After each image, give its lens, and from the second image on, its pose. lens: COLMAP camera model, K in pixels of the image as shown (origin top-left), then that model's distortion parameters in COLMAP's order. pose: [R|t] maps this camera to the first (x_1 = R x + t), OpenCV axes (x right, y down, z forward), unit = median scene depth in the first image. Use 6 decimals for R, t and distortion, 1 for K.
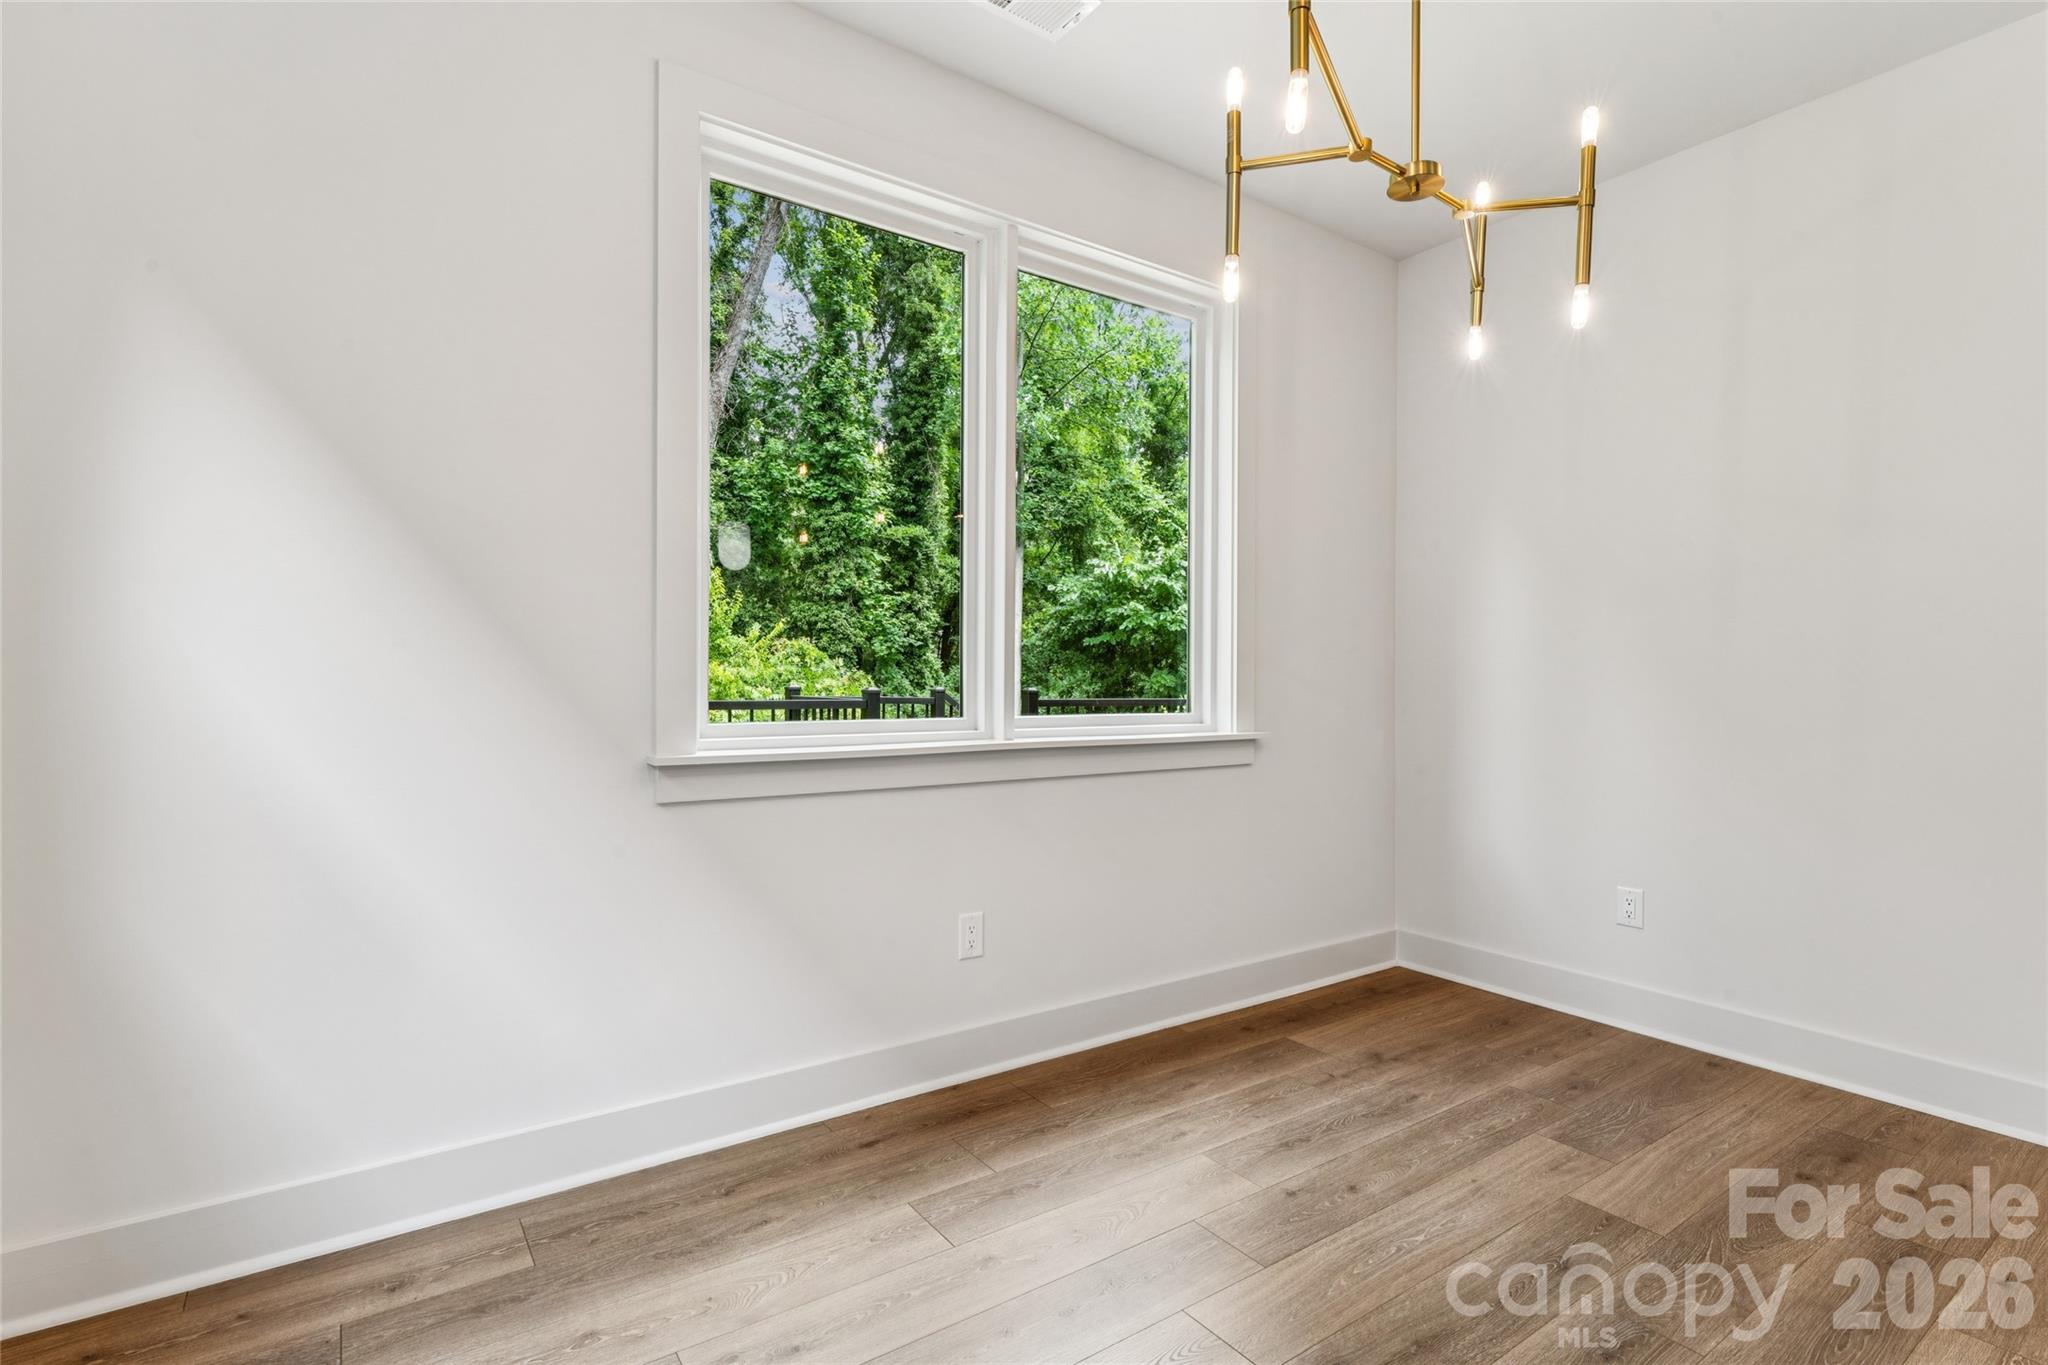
lens RADIAL K [[972.7, 0, 1017.5], [0, 972.7, 681.7], [0, 0, 1]] dist [0.000818, 0.000111]
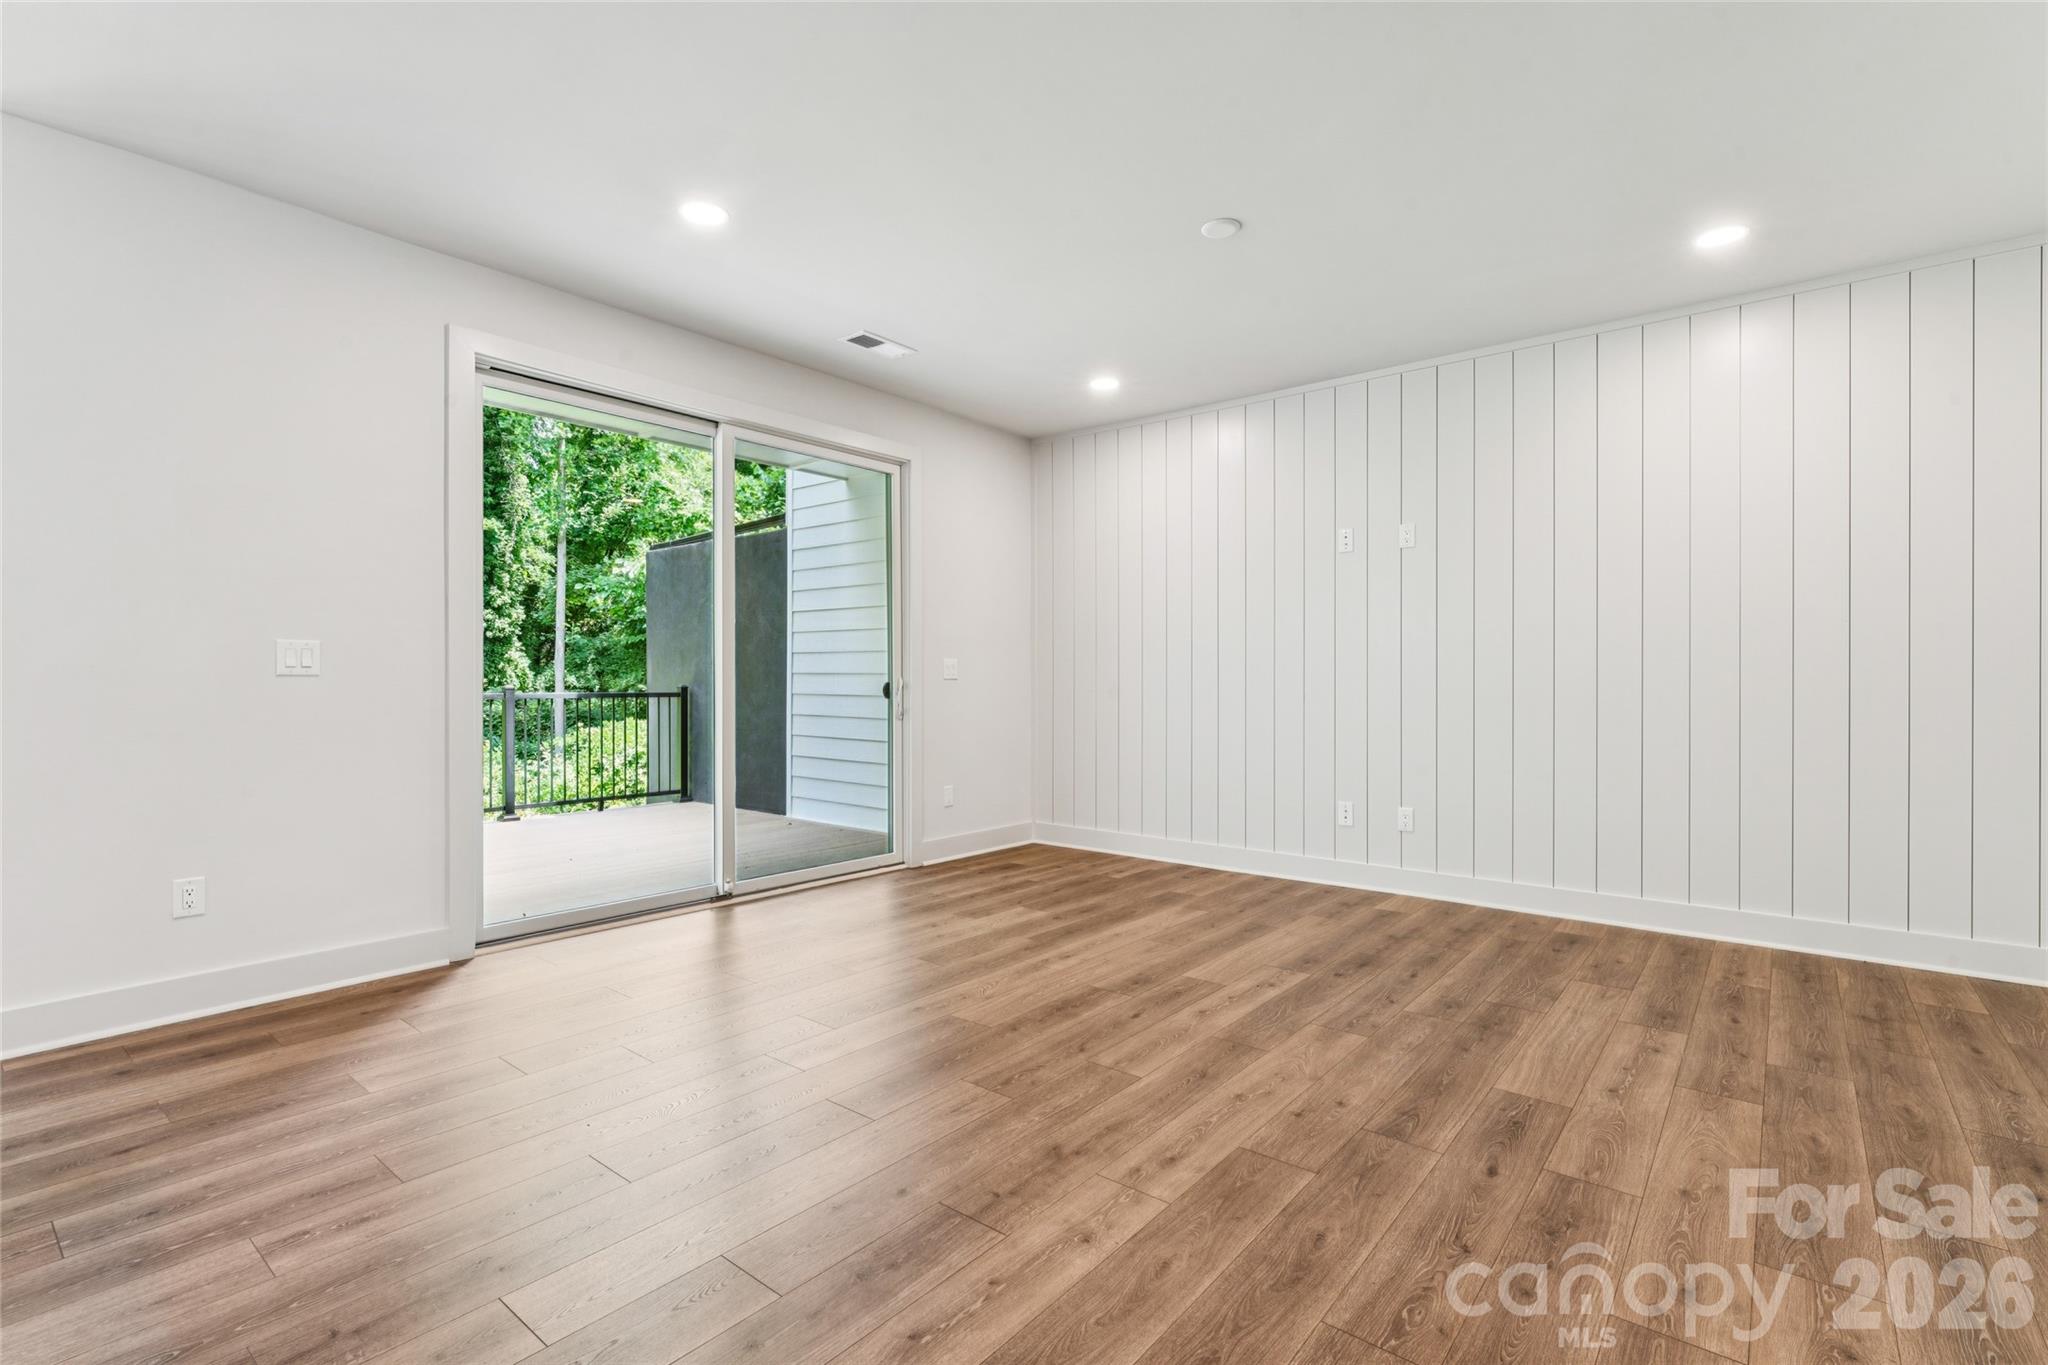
lens RADIAL K [[943.2, 0, 1001.9], [0, 943.2, 675.8], [0, 0, 1]] dist [0.001420, -0.001525]
pose [[0.963837, -0.003989, 0.266461, 1.798358], [0.005312, 0.999977, -0.004245, 0.014389], [-0.266438, 0.005507, 0.963836, -0.409918]]
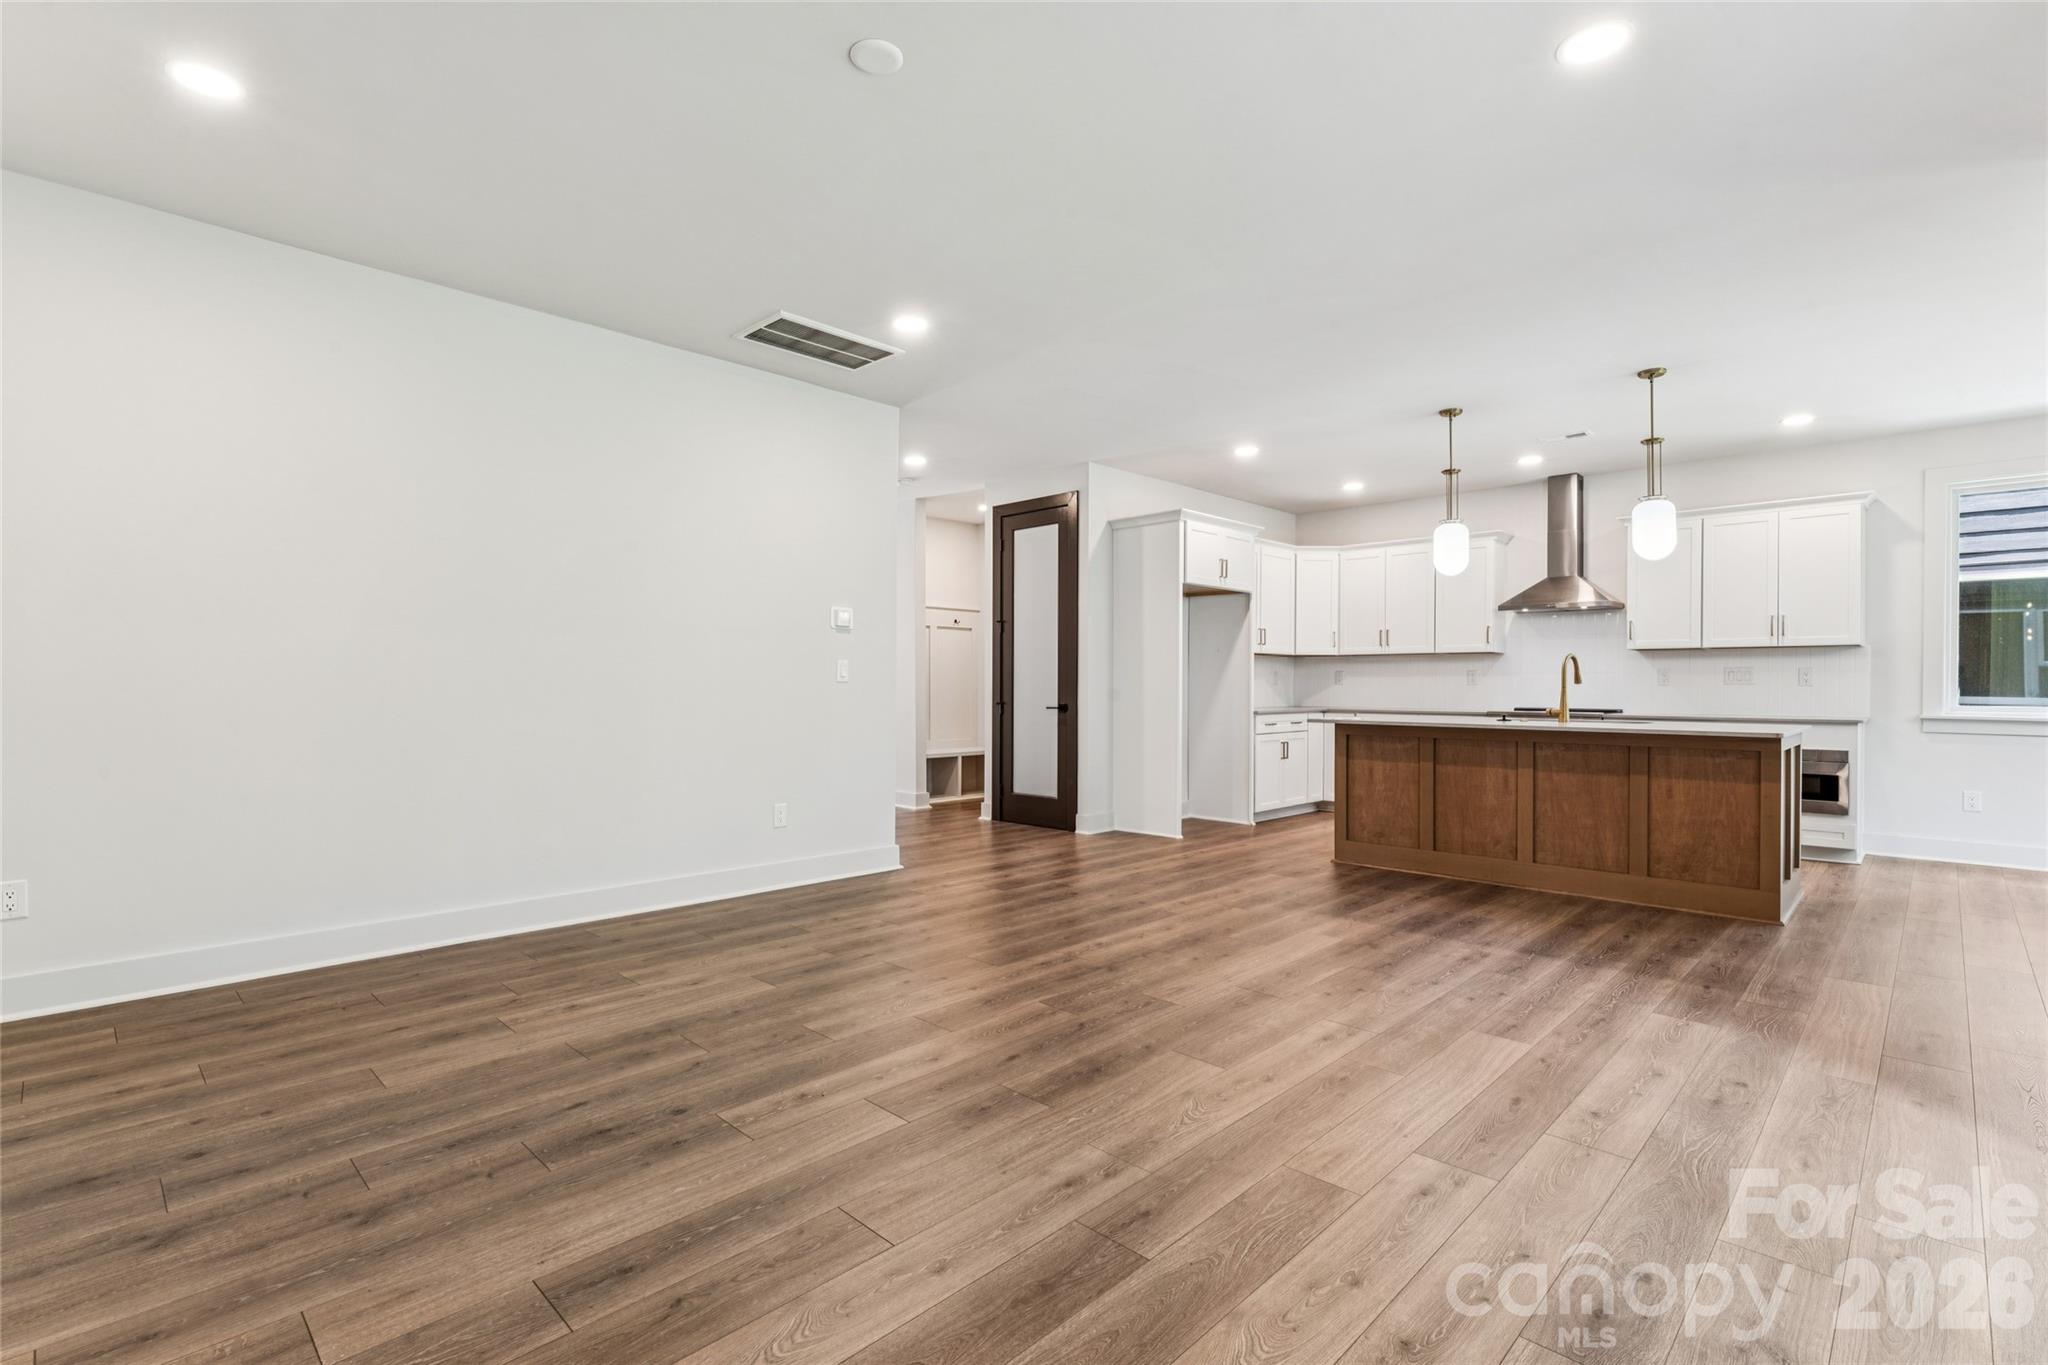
lens RADIAL K [[943.2, 0, 1007.4], [0, 943.2, 694.5], [0, 0, 1]] dist [0.001420, -0.001525]
pose [[-0.982632, -0.010685, -0.185256, 2.481252], [-0.012953, 0.999855, 0.011034, 0.017637], [0.185112, 0.013242, -0.982628, 1.725859]]
